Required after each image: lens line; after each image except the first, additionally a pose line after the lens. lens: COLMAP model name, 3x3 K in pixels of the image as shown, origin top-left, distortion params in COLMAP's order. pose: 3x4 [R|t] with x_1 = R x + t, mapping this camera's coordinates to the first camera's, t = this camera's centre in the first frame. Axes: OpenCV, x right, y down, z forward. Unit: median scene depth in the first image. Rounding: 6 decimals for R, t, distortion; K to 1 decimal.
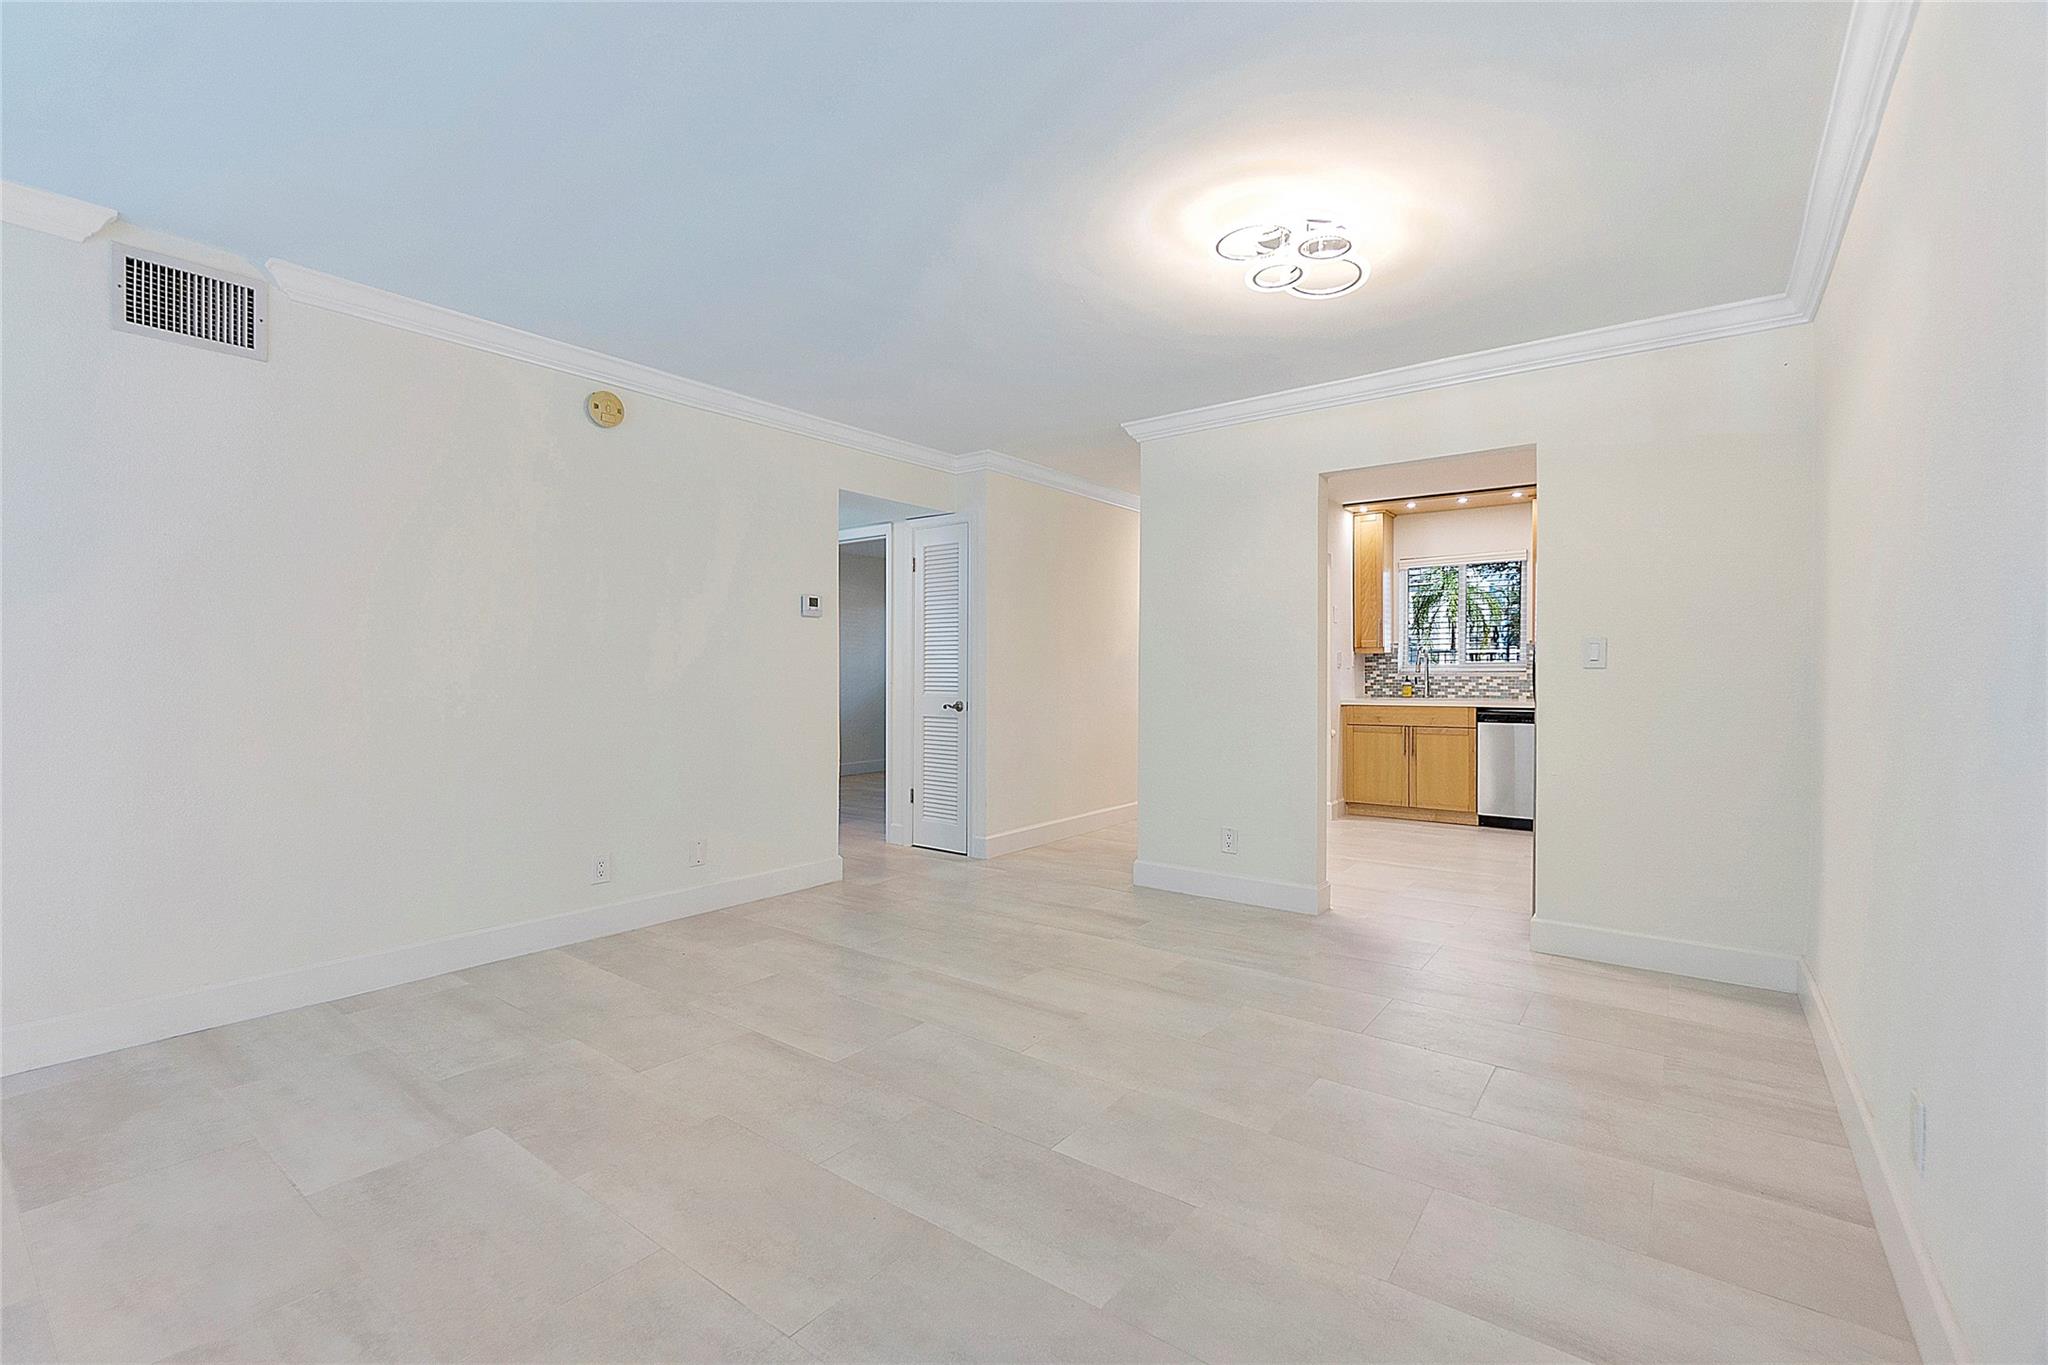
lens RADIAL K [[891.1, 0, 1016.6], [0, 891.1, 679.9], [0, 0, 1]] dist [-0.005412, -0.000059]
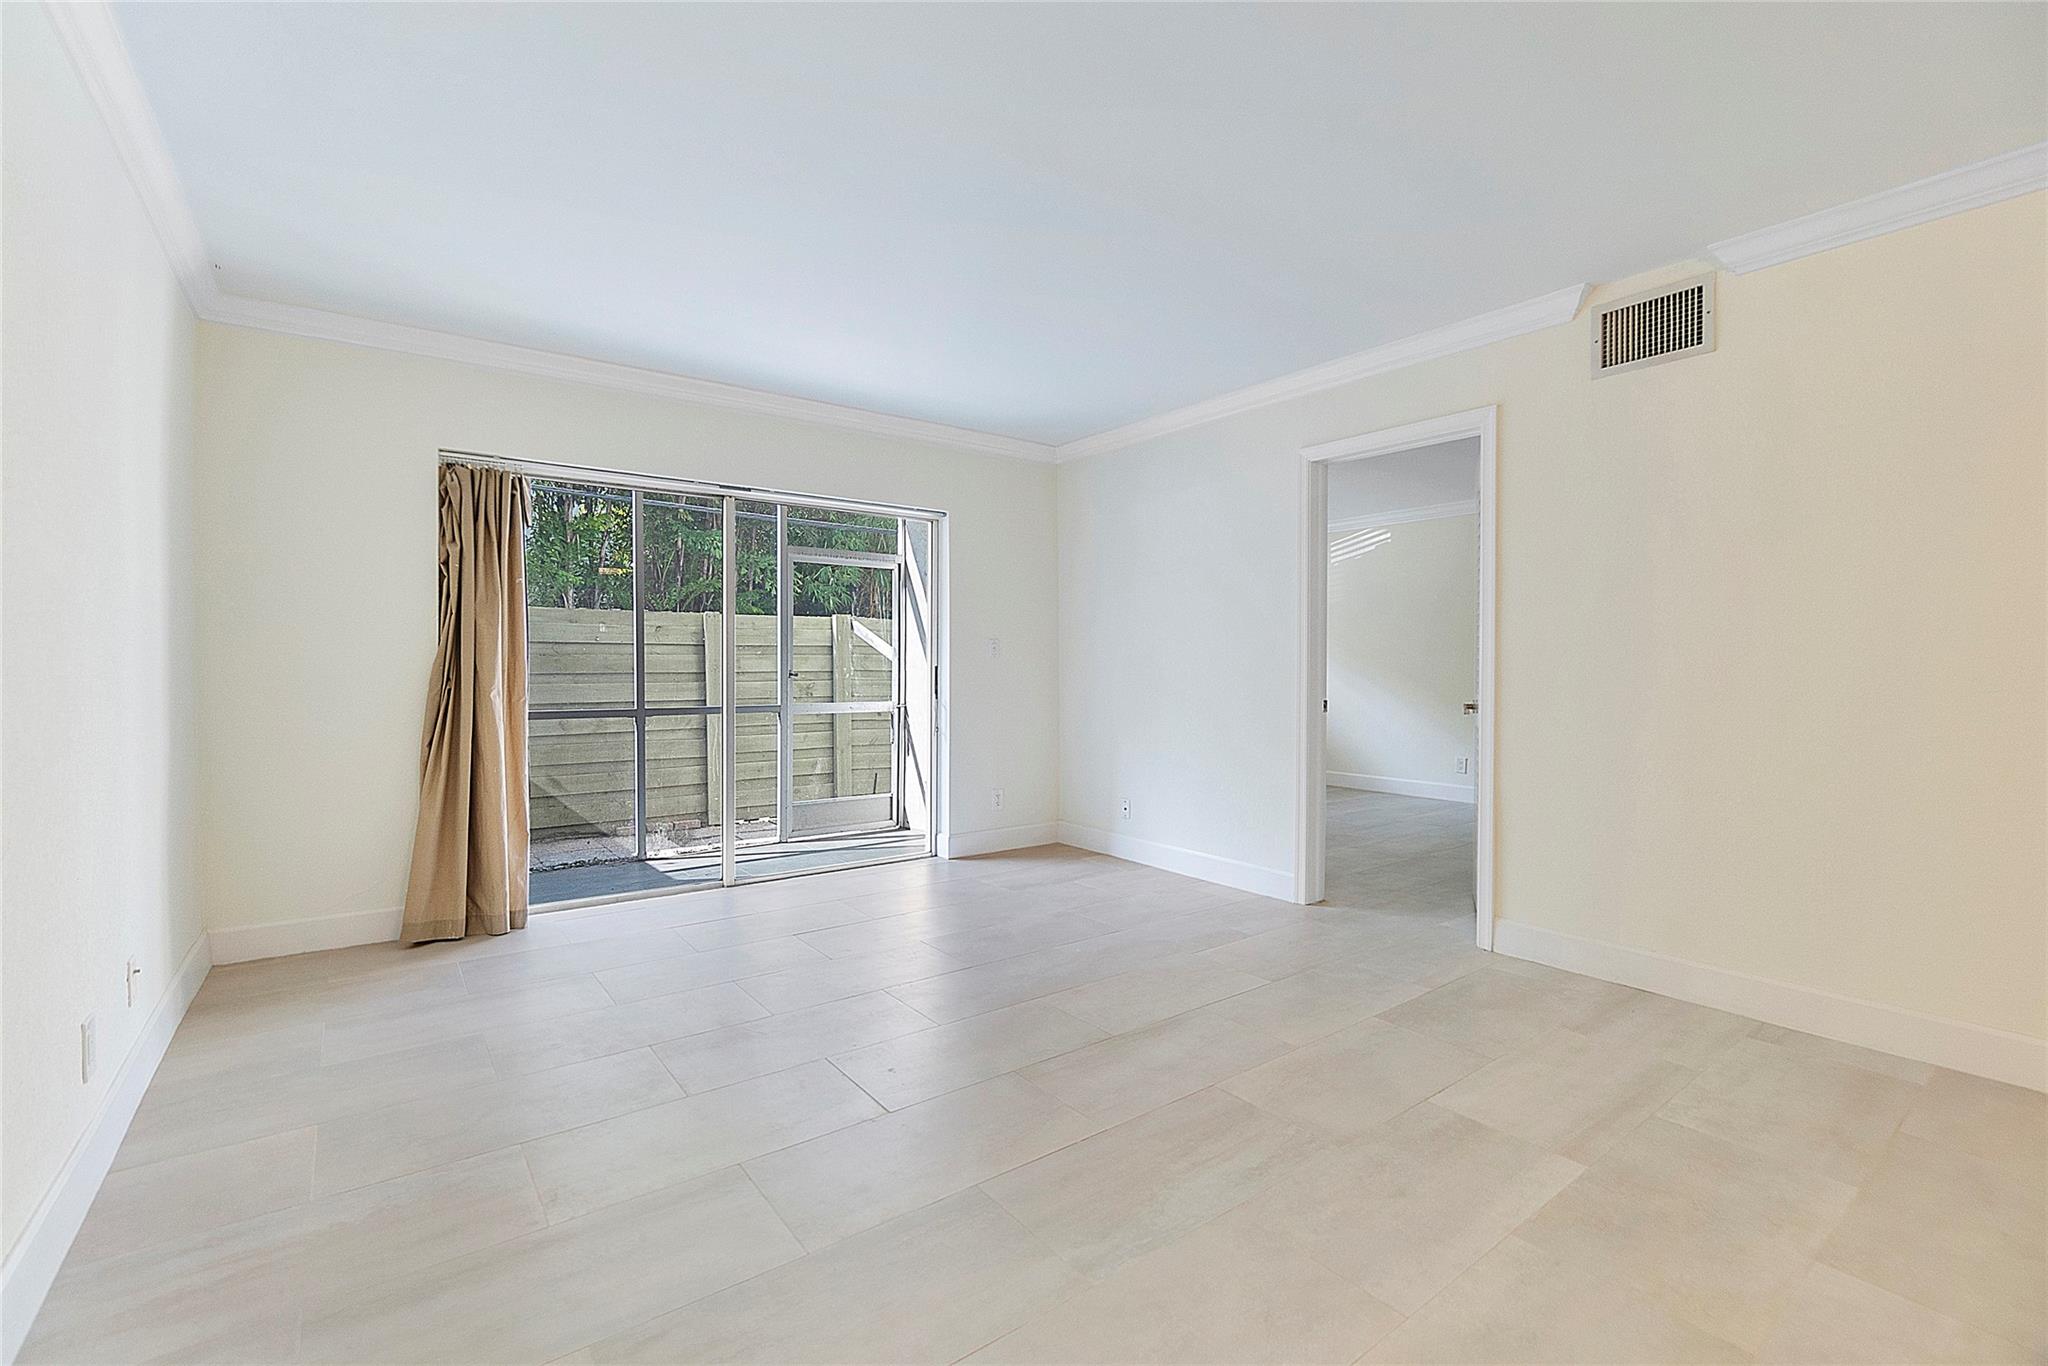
lens RADIAL K [[878.5, 0, 1016.1], [0, 878.5, 678.3], [0, 0, 1]] dist [-0.007481, -0.000171]
pose [[-0.278339, 0.010091, -0.960430, 0.164294], [-0.009883, 0.999862, 0.013370, 0.001407], [0.960432, 0.013213, -0.278201, 0.272926]]
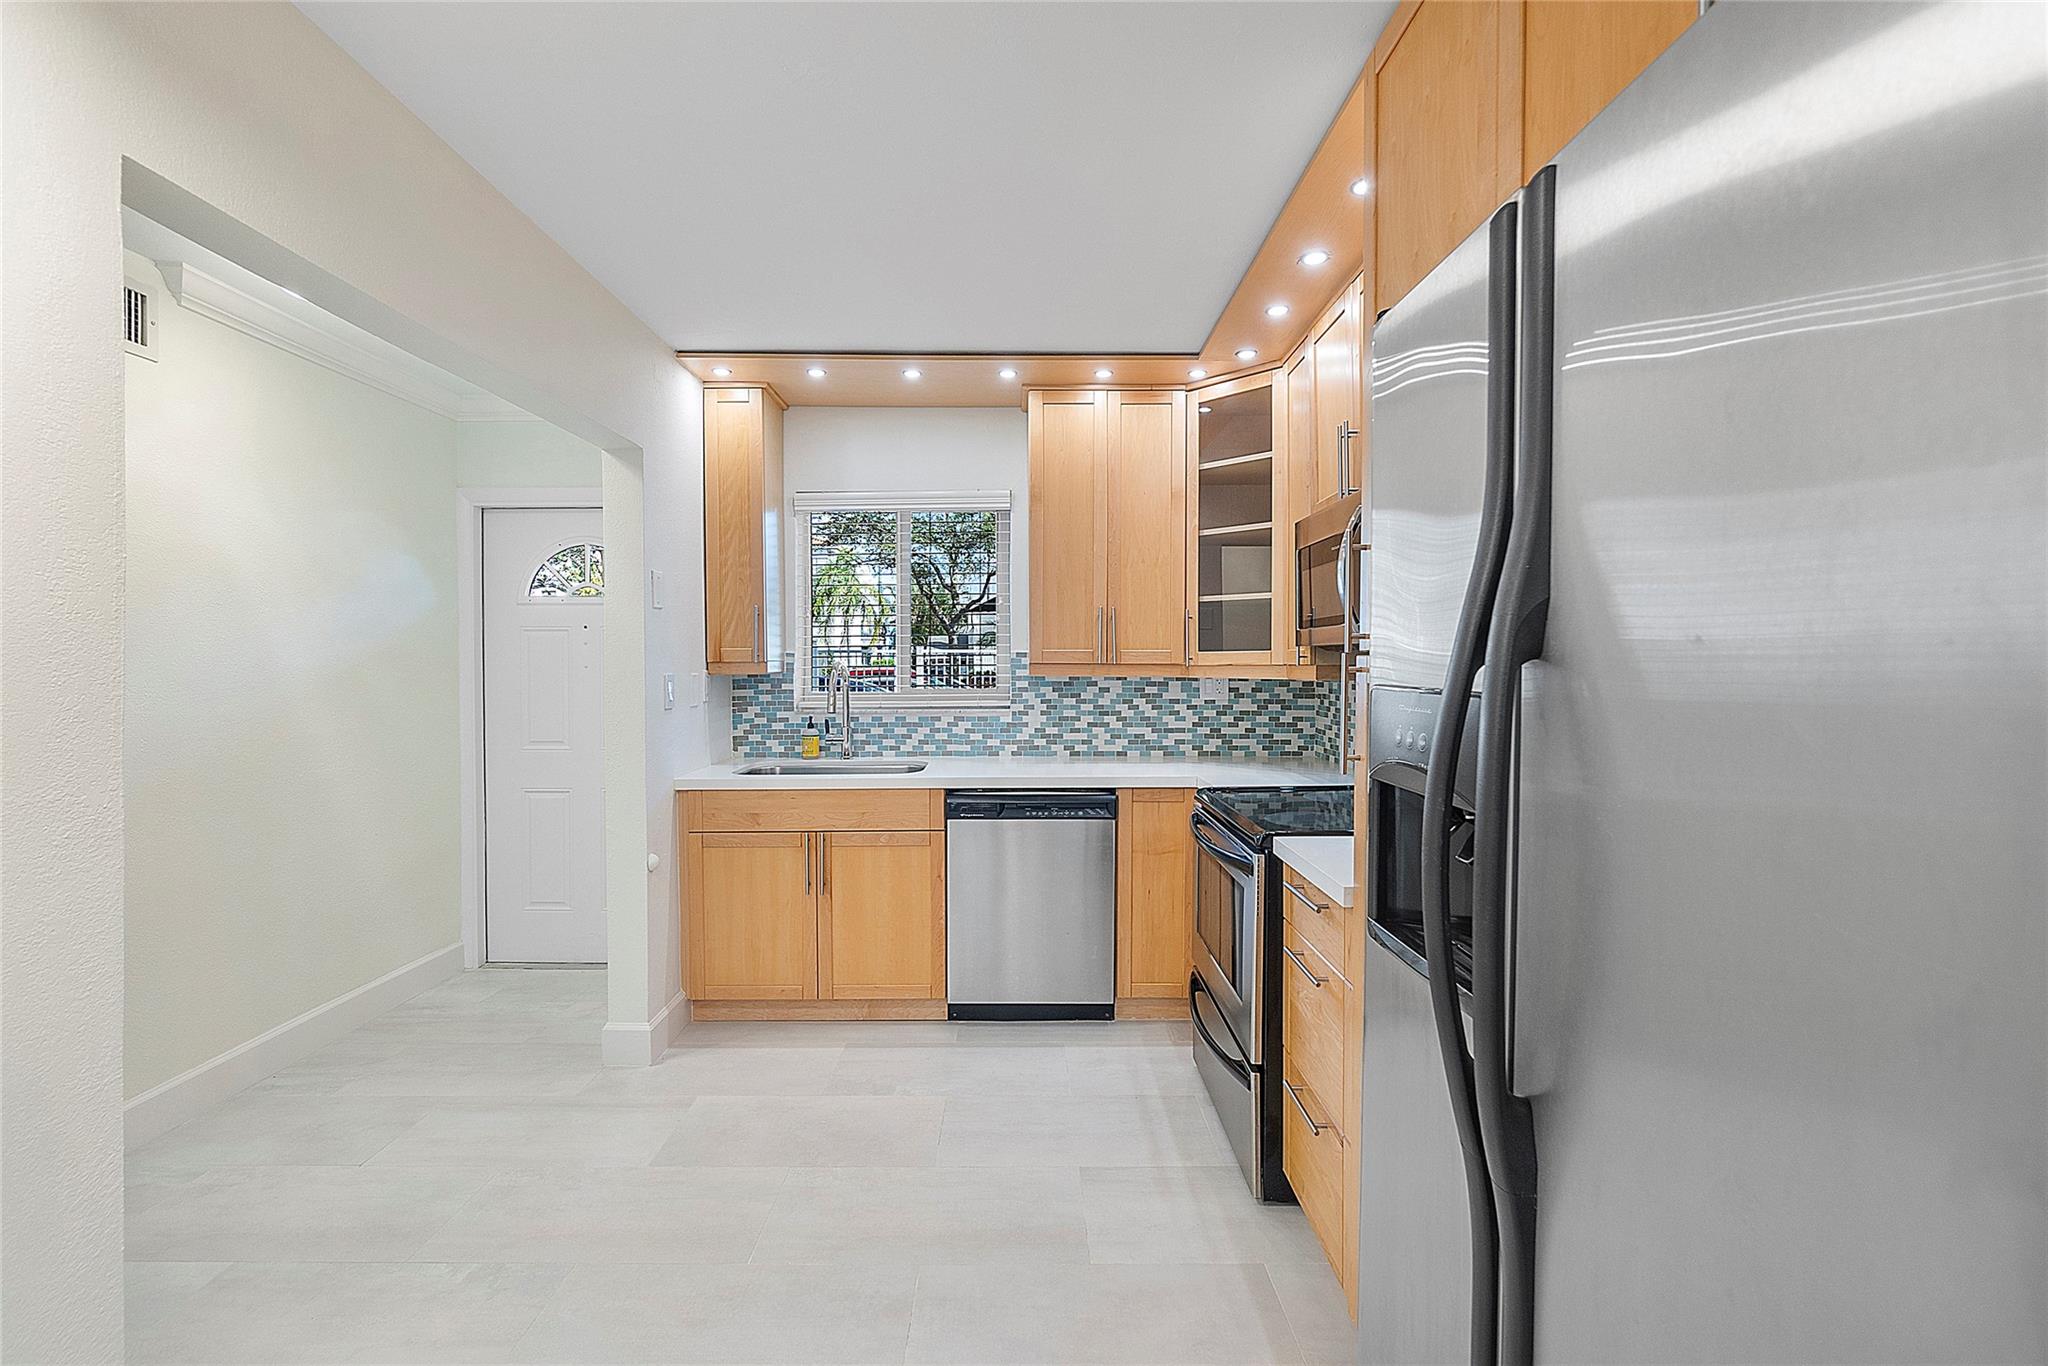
lens RADIAL K [[883.9, 0, 1020.3], [0, 883.9, 677.4], [0, 0, 1]] dist [-0.008809, 0.000507]
pose [[0.795163, -0.010552, 0.606303, 0.295714], [0.007205, 0.999942, 0.007954, -0.040511], [-0.606353, -0.001956, 0.795194, 0.682508]]
